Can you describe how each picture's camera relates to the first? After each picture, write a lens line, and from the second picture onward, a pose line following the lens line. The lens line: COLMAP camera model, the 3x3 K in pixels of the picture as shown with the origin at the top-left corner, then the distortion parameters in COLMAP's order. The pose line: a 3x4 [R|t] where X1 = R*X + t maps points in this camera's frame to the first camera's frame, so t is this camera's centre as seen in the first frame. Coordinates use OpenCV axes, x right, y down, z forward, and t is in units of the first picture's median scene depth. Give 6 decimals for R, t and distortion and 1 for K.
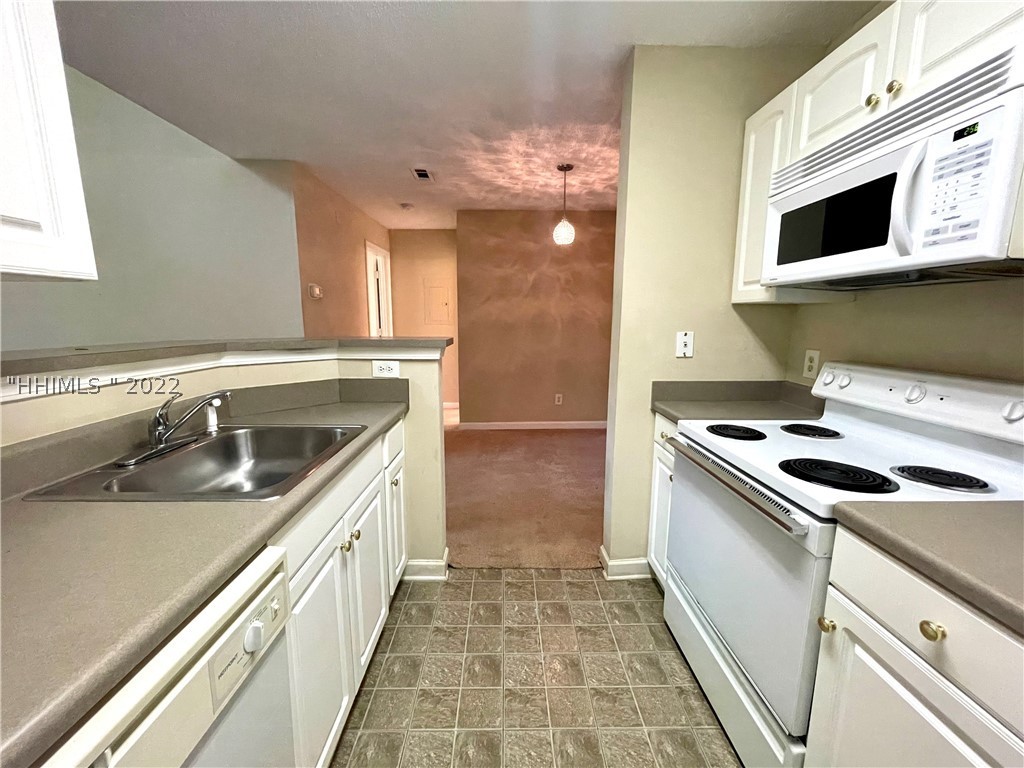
lens RADIAL K [[411.7, 0, 512.0], [0, 411.7, 384.0], [0, 0, 1]] dist [0.000026, -0.000247]
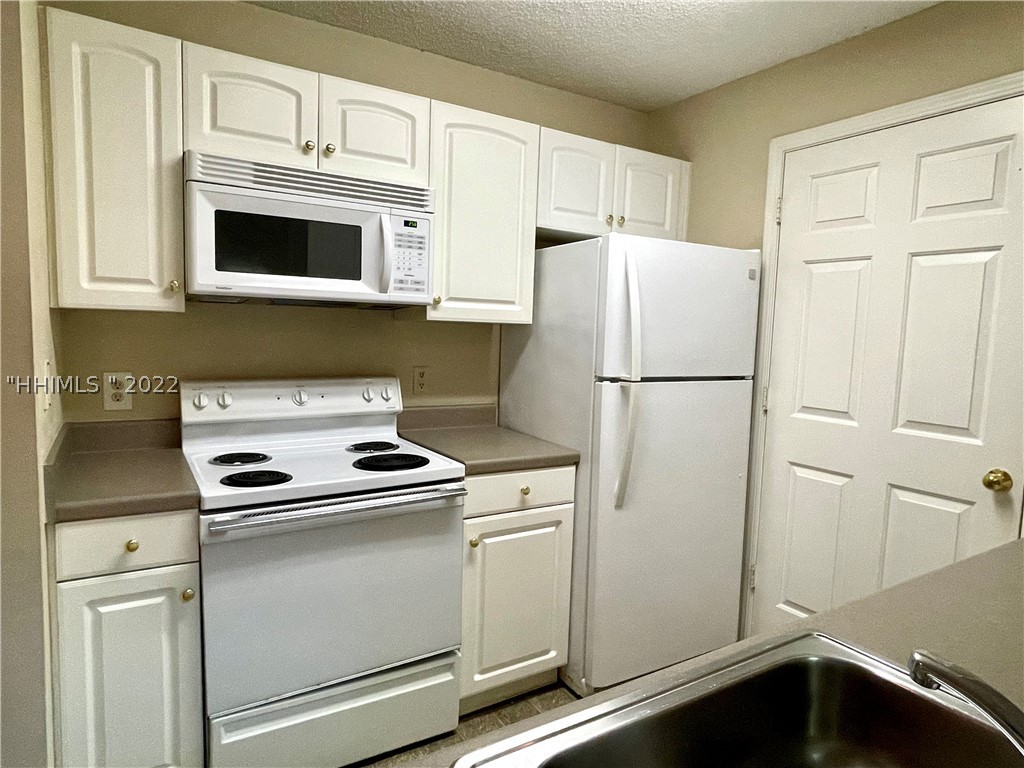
lens RADIAL K [[627.5, 0, 512.0], [0, 627.5, 384.0], [0, 0, 1]] dist [0.000298, 0.000905]
pose [[-0.506054, -0.095365, 0.857213, -0.336630], [0.104608, 0.979745, 0.170752, -0.100418], [-0.856134, 0.176081, -0.485828, 0.523257]]
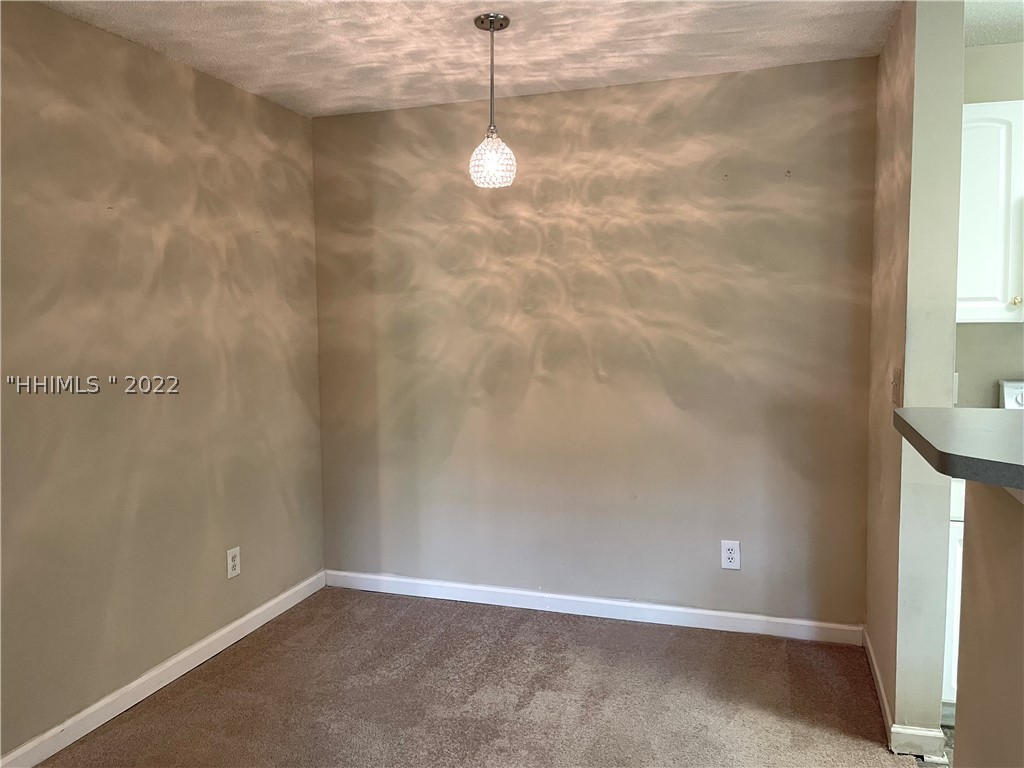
lens RADIAL K [[791.4, 0, 512.0], [0, 791.4, 384.0], [0, 0, 1]] dist [0.011615, 0.002508]
pose [[0.330052, -0.077857, 0.940746, -0.705897], [0.166968, 0.985694, 0.022997, -0.145685], [-0.929079, 0.149484, 0.338330, 0.729710]]
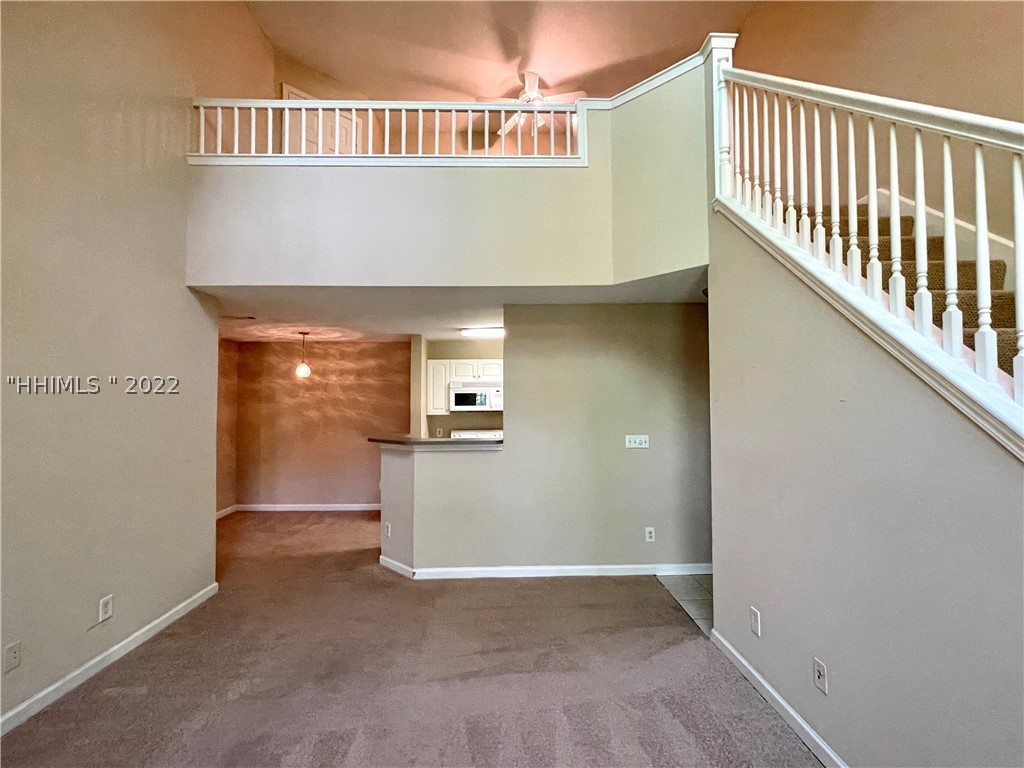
lens RADIAL K [[476.7, 0, 510.4], [0, 476.7, 397.2], [0, 0, 1]] dist [-0.002259, 0.000023]
pose [[-0.003440, 0.033375, 0.999437, -1.758014], [0.165325, 0.985709, -0.032347, -0.063047], [-0.986233, 0.165120, -0.008909, 0.230916]]
